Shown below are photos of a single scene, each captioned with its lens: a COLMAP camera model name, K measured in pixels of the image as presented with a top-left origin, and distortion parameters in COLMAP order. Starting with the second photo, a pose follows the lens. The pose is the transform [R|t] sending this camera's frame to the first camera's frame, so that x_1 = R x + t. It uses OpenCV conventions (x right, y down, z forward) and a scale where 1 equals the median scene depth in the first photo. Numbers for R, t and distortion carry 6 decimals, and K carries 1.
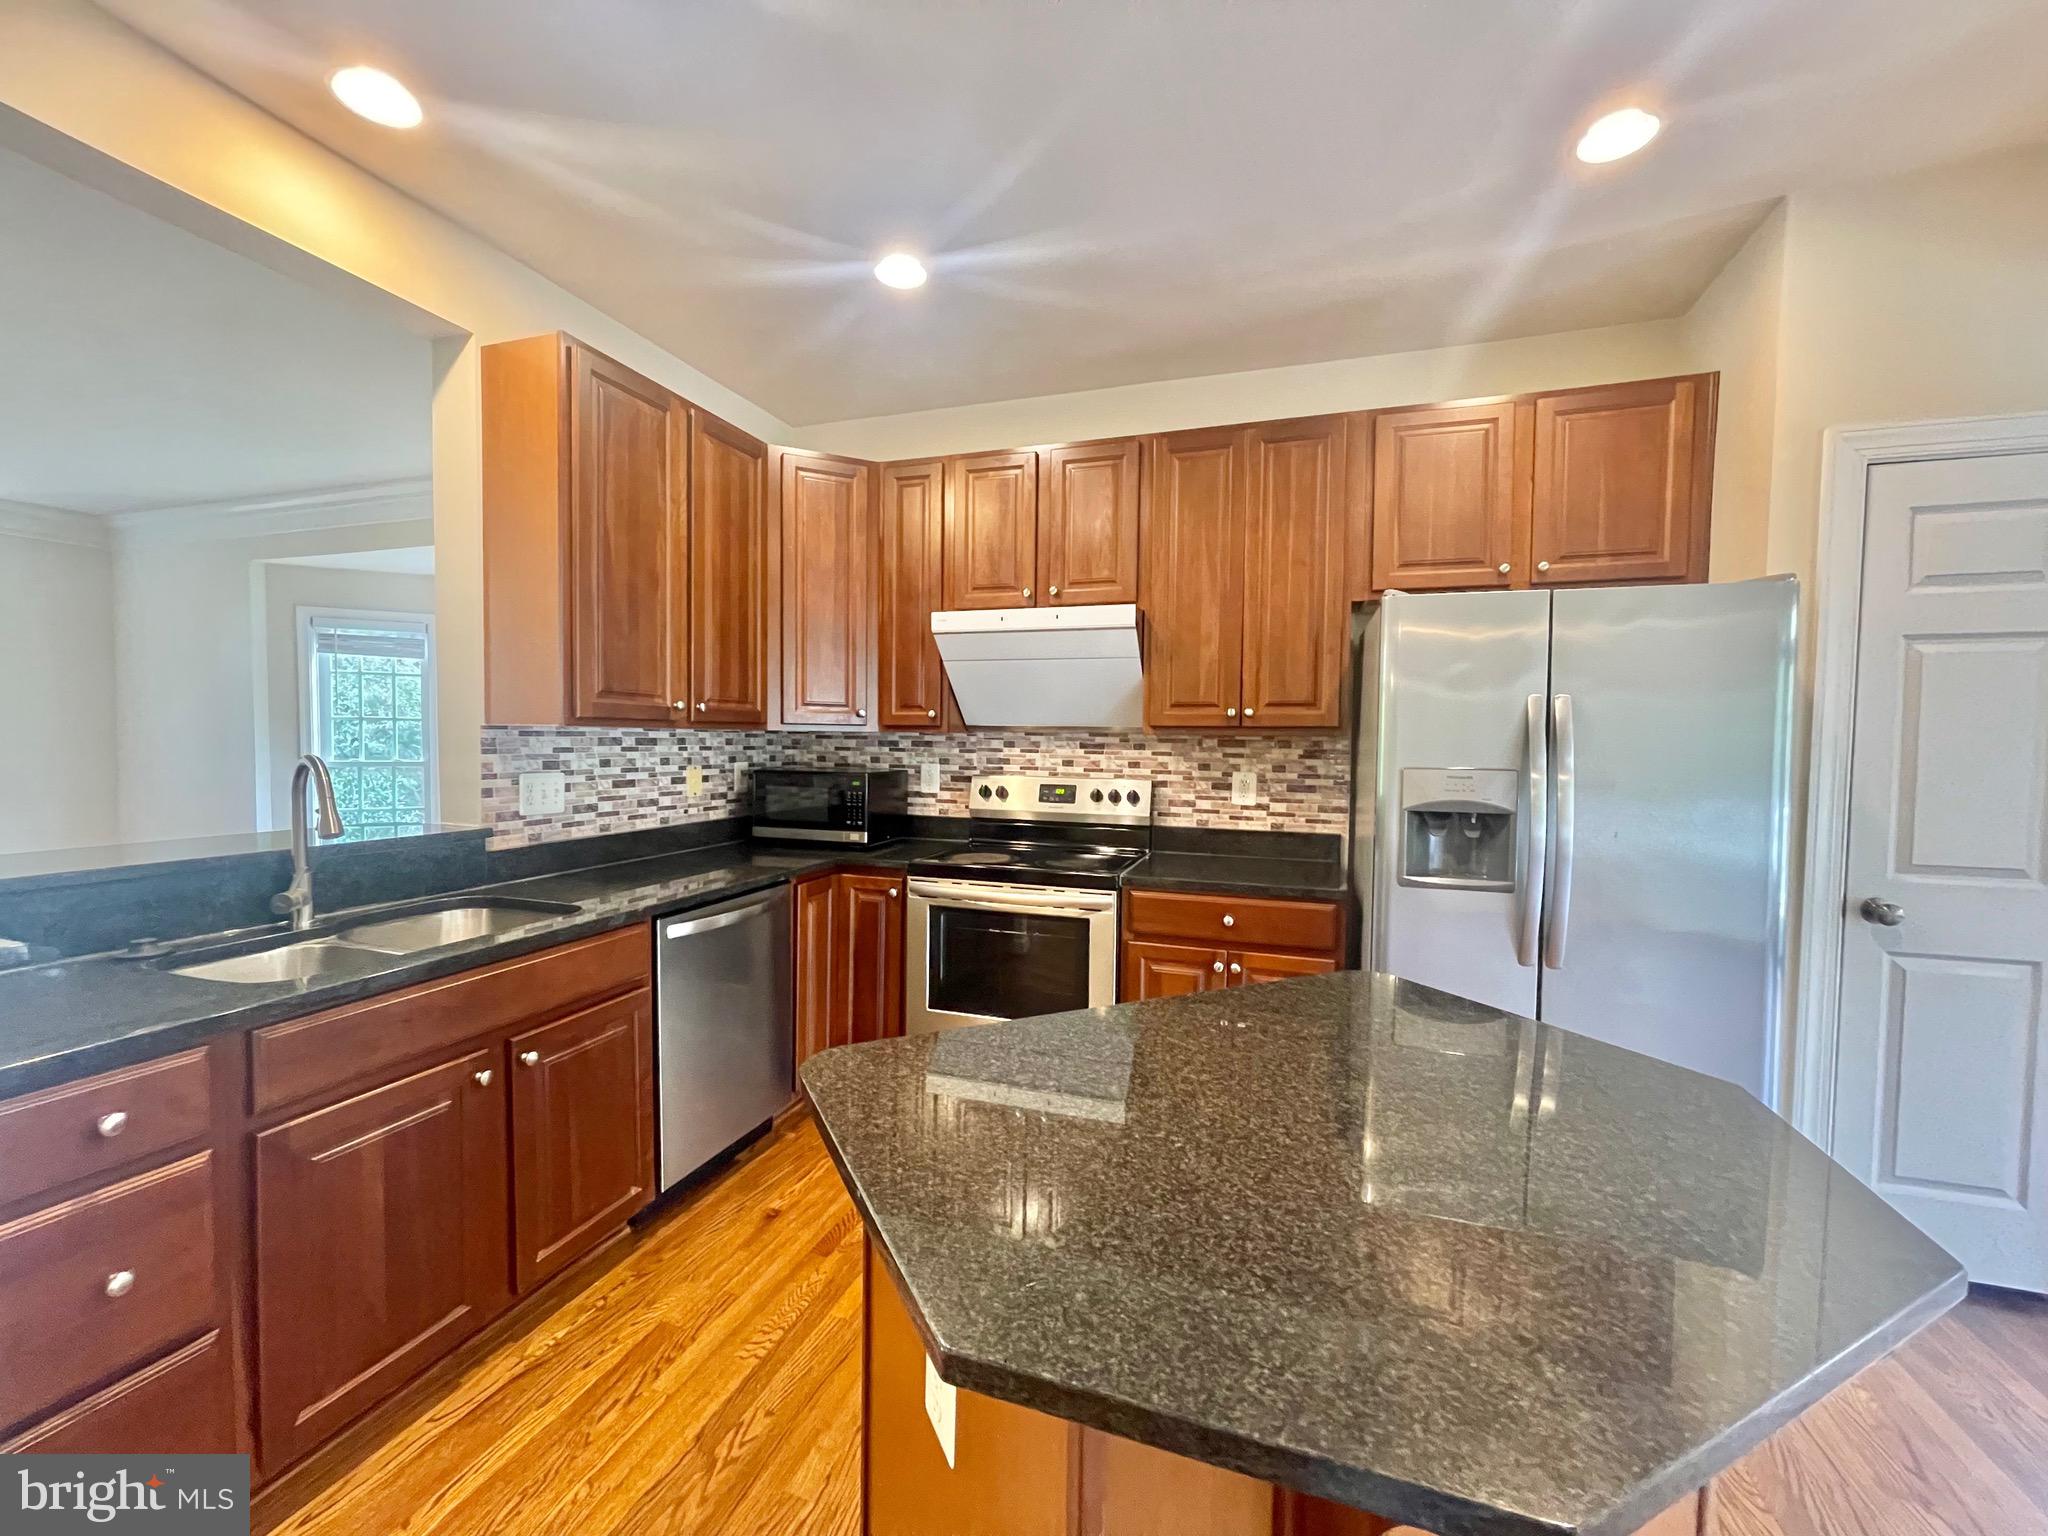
lens RADIAL K [[824.8, 0, 1022.5], [0, 824.8, 771.3], [0, 0, 1]] dist [0.001954, -0.001201]
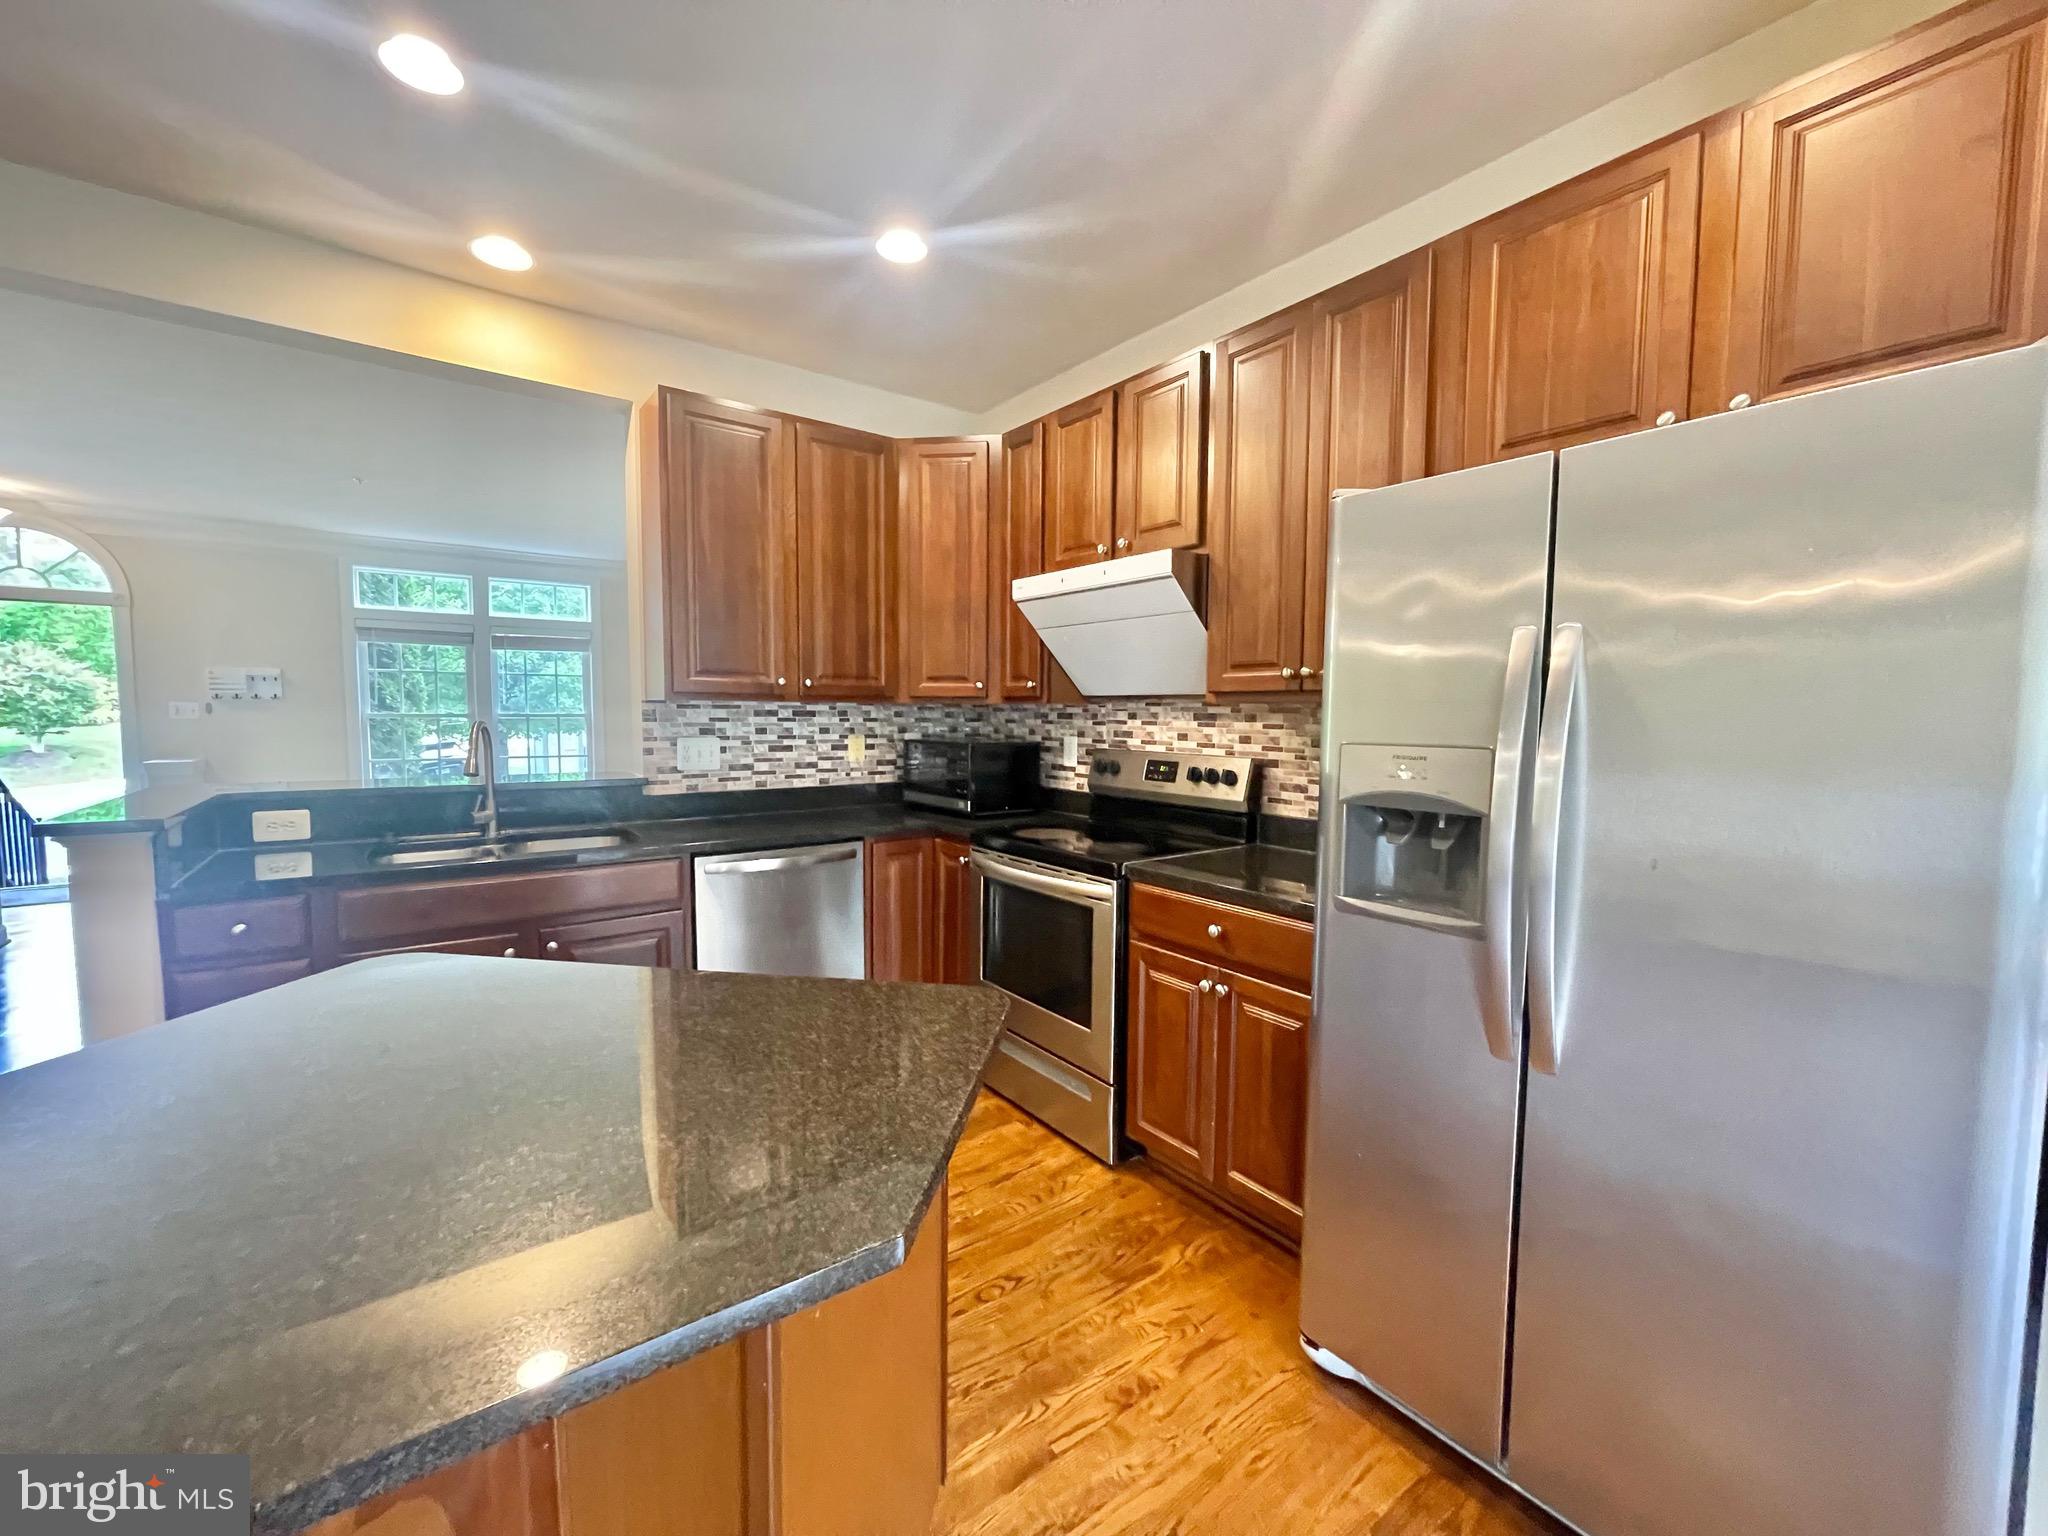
lens RADIAL K [[824.8, 0, 1020.1], [0, 824.8, 772.4], [0, 0, 1]] dist [0.001954, -0.001201]
pose [[0.824584, 0.036101, -0.564586, 0.502113], [-0.020890, 0.999224, 0.033382, 0.002549], [0.565354, -0.015733, 0.824699, 0.210498]]
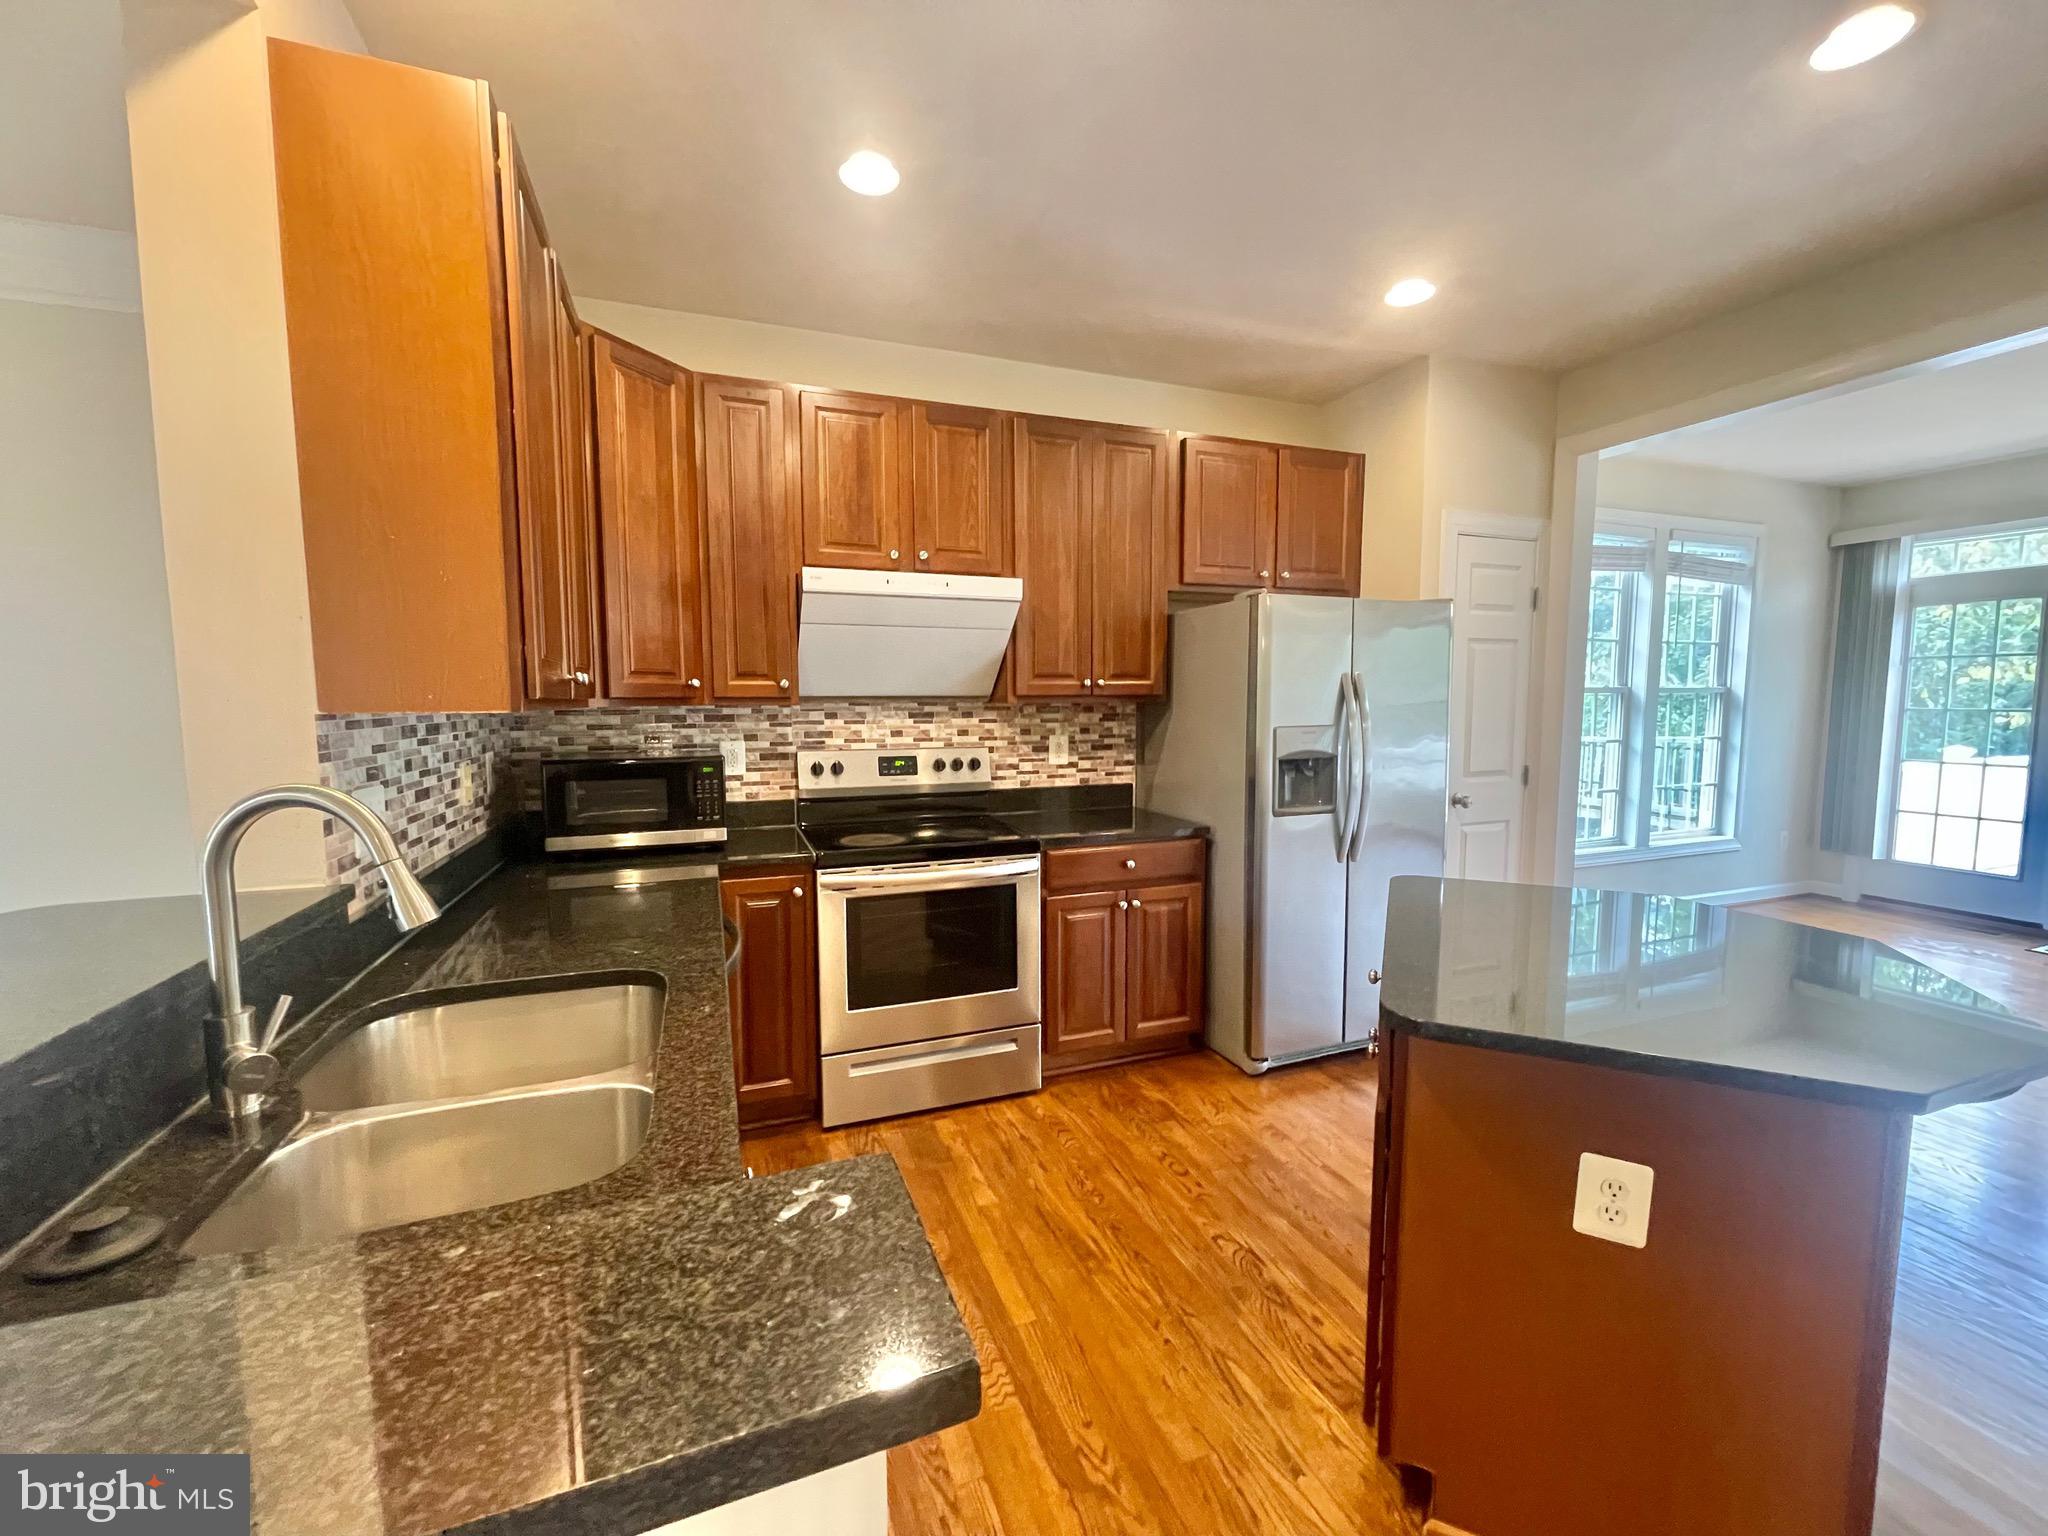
lens RADIAL K [[824.8, 0, 1020.2], [0, 824.8, 772.0], [0, 0, 1]] dist [0.001954, -0.001201]
pose [[0.771353, -0.072694, 0.632242, -0.546906], [0.039066, 0.996990, 0.066969, -0.029378], [-0.635207, -0.026957, 0.771871, 0.194153]]
